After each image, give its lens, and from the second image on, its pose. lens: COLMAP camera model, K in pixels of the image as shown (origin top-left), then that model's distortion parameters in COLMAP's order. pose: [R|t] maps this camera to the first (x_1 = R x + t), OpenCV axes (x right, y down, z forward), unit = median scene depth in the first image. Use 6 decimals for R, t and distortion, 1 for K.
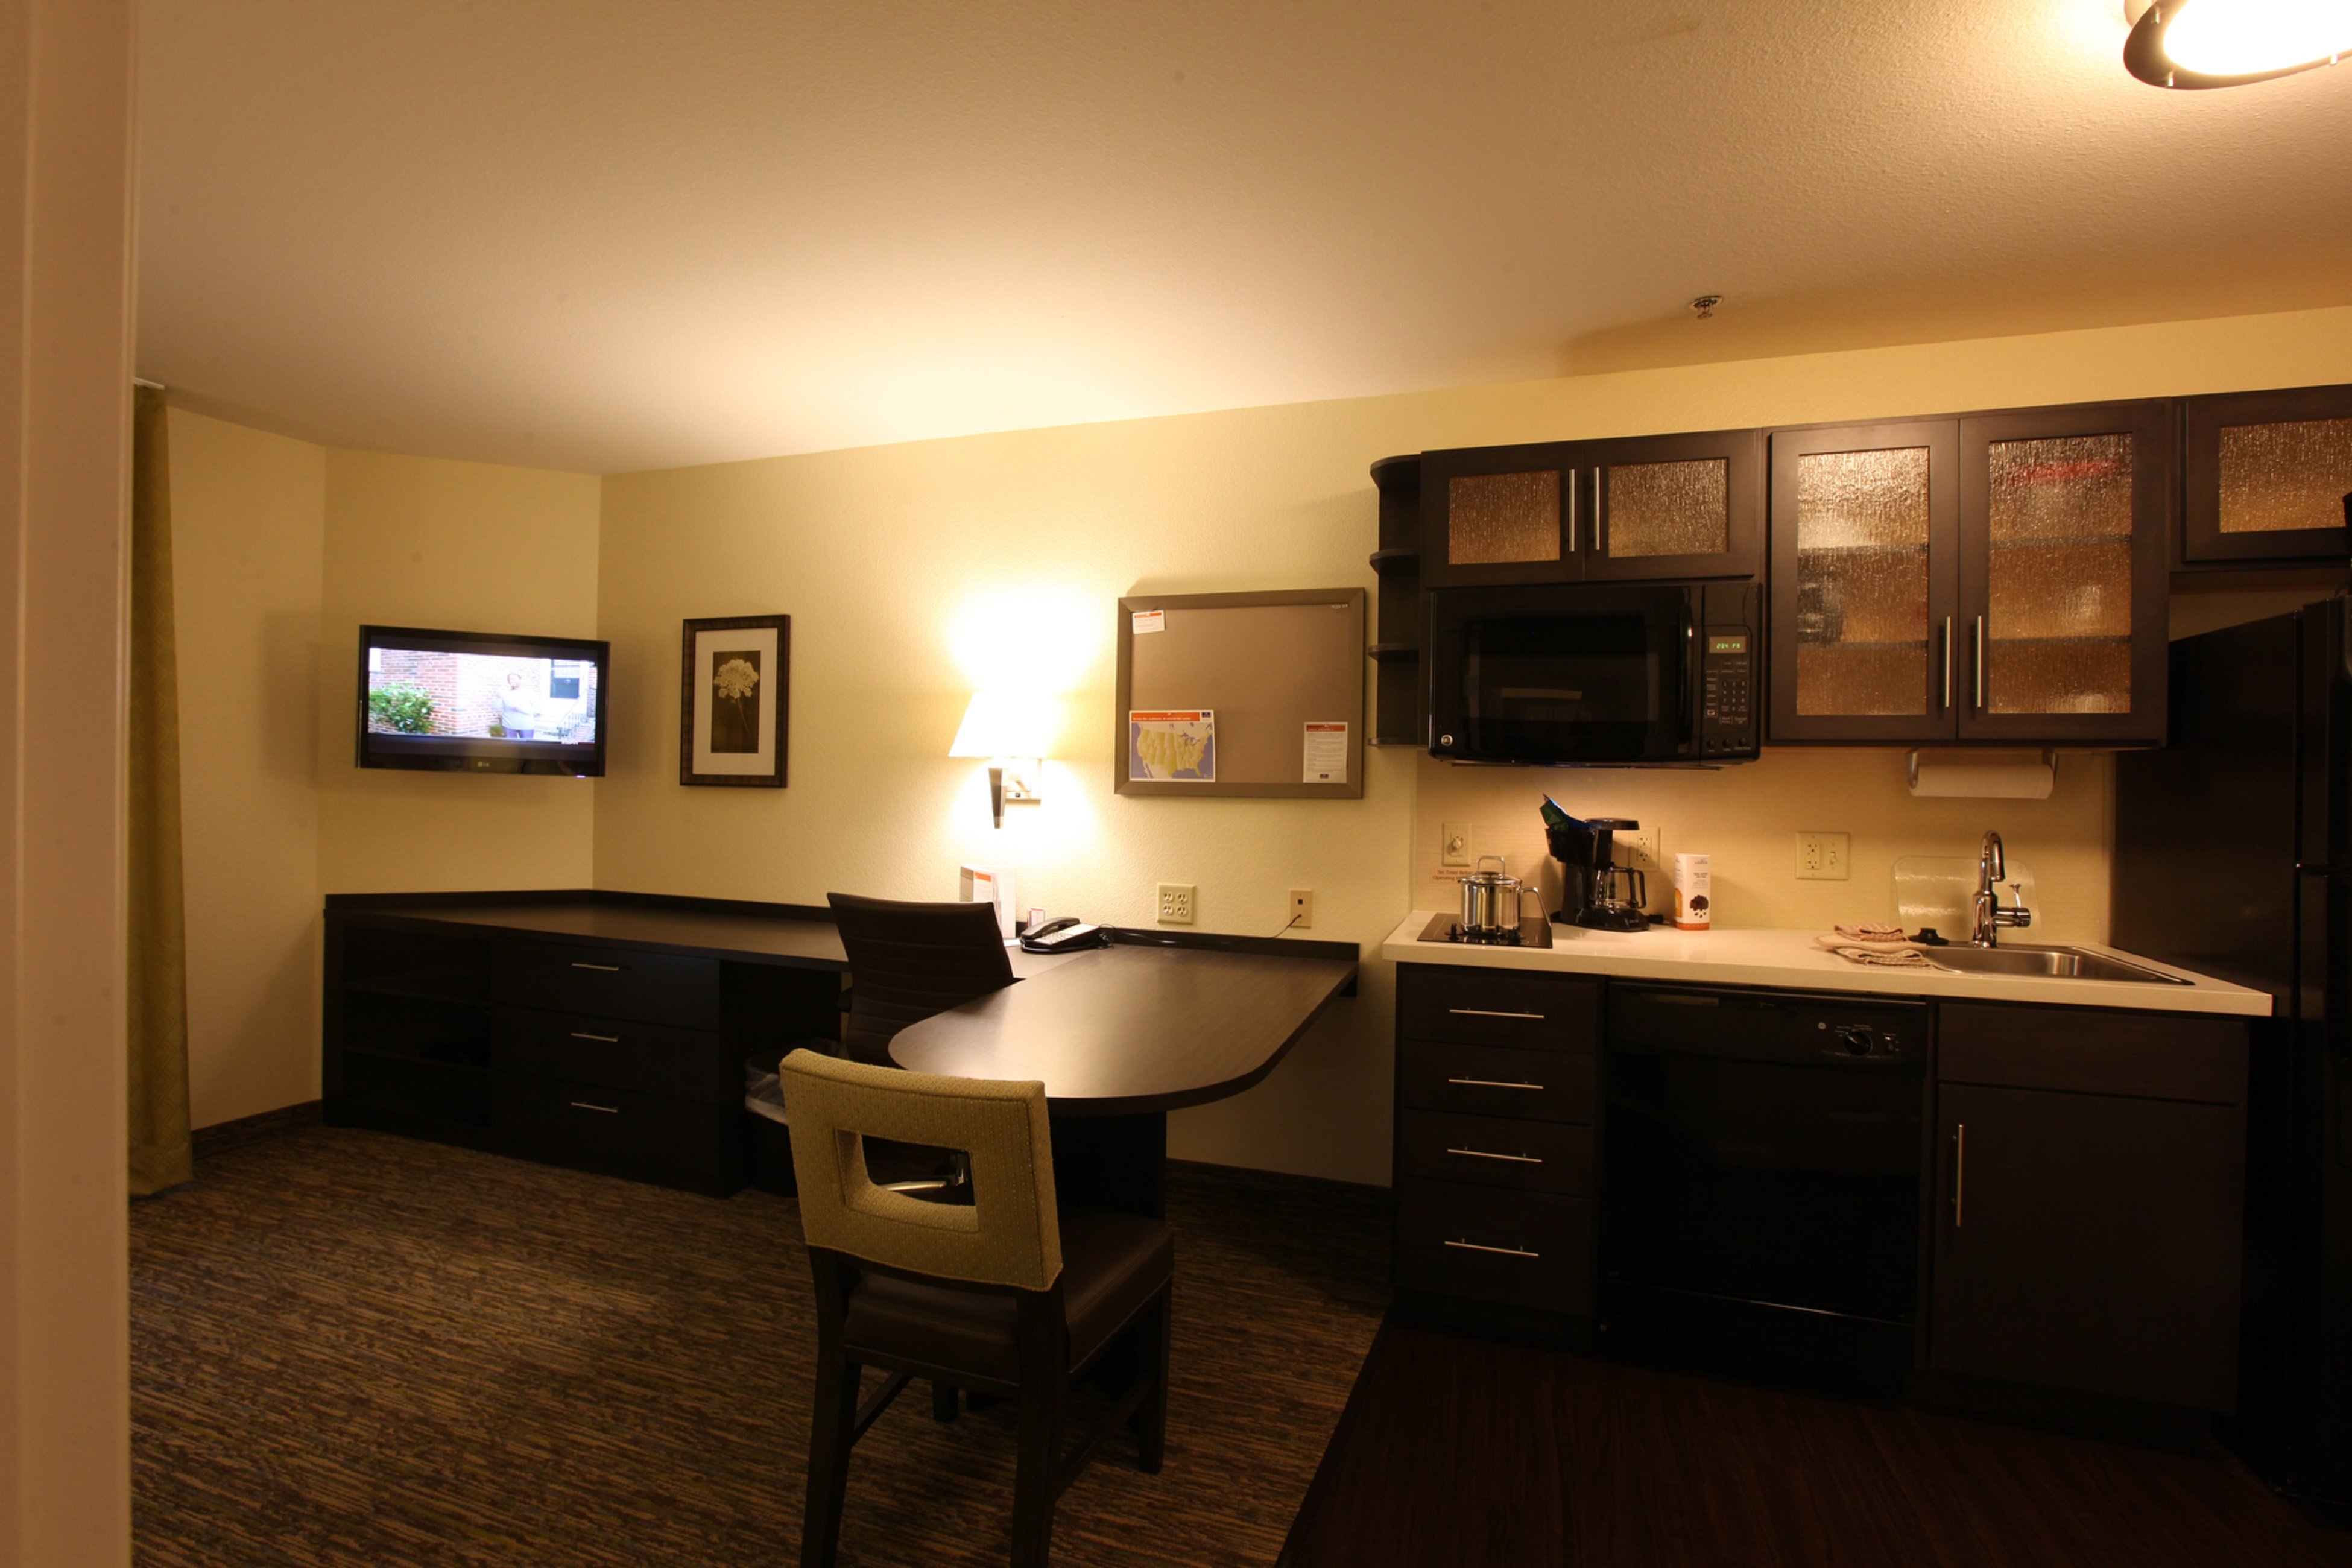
lens RADIAL K [[1071.6, 0, 1165.0], [0, 1071.6, 779.2], [0, 0, 1]] dist [-0.046670, 0.015836]
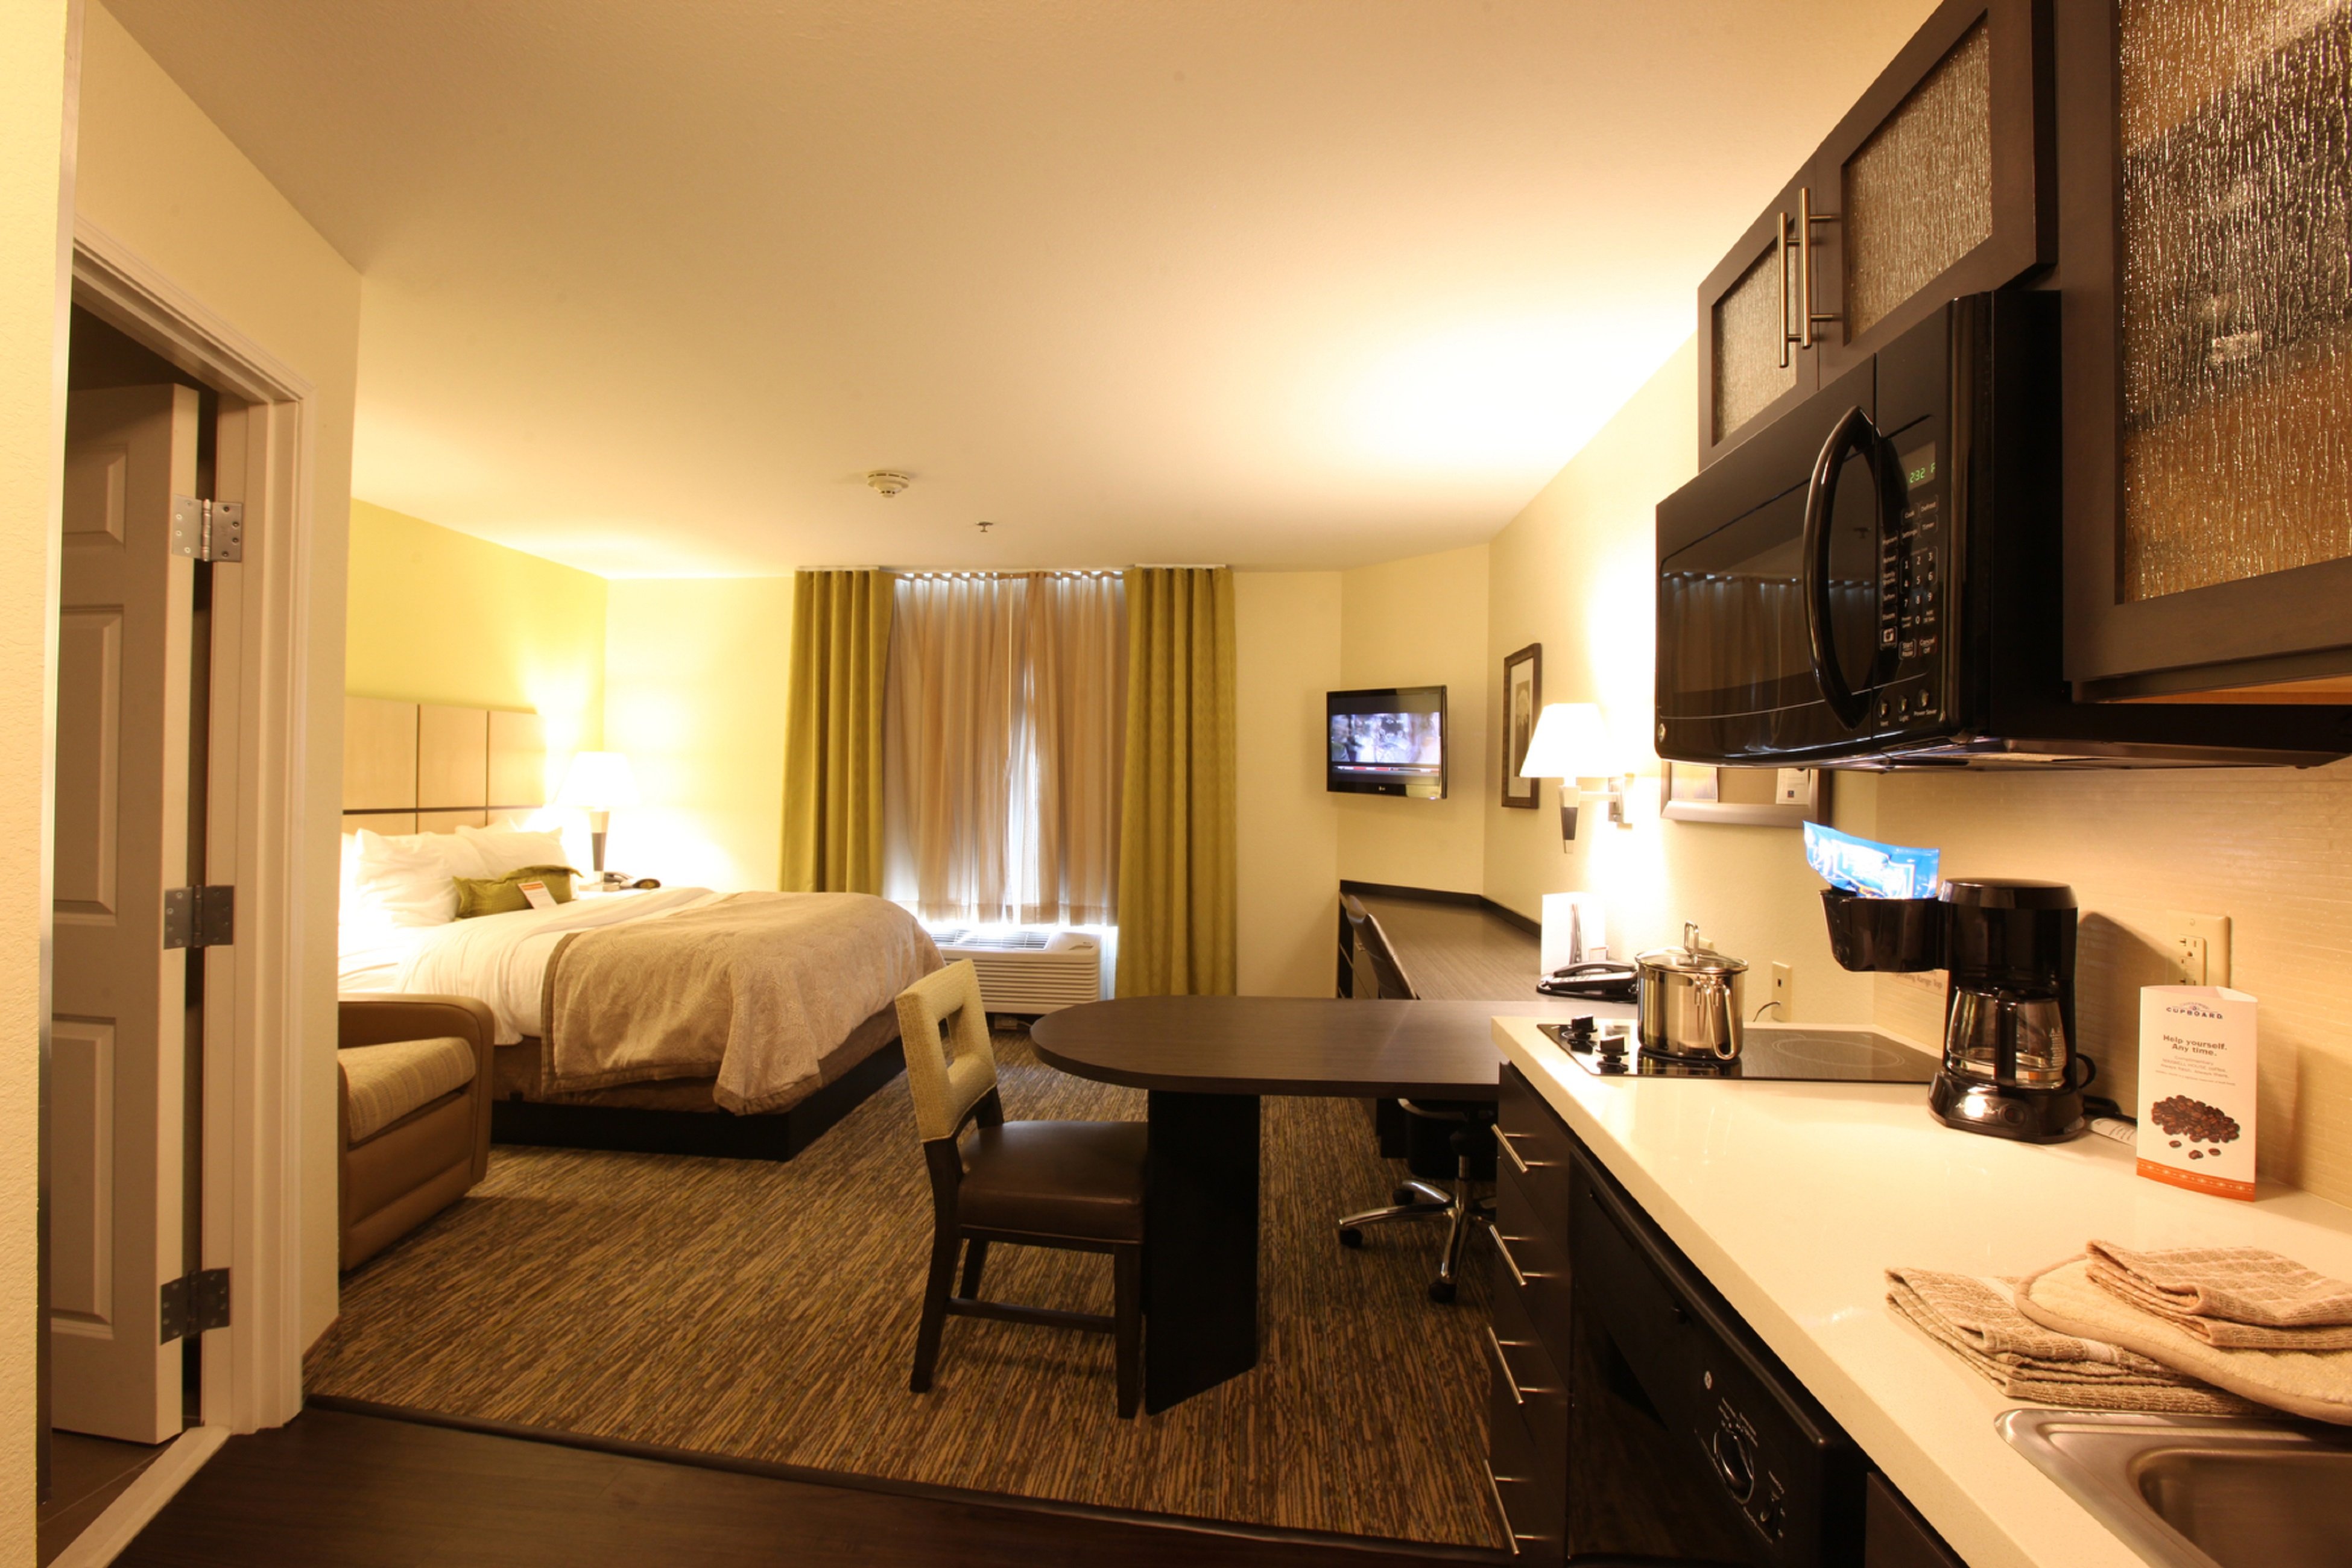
lens RADIAL K [[1071.6, 0, 1165.0], [0, 1071.6, 779.2], [0, 0, 1]] dist [-0.046670, 0.015836]
pose [[0.239221, -0.017815, -0.970802, 0.866799], [-0.012783, 0.999687, -0.021494, 0.009241], [0.970881, 0.017552, 0.238918, 0.610414]]
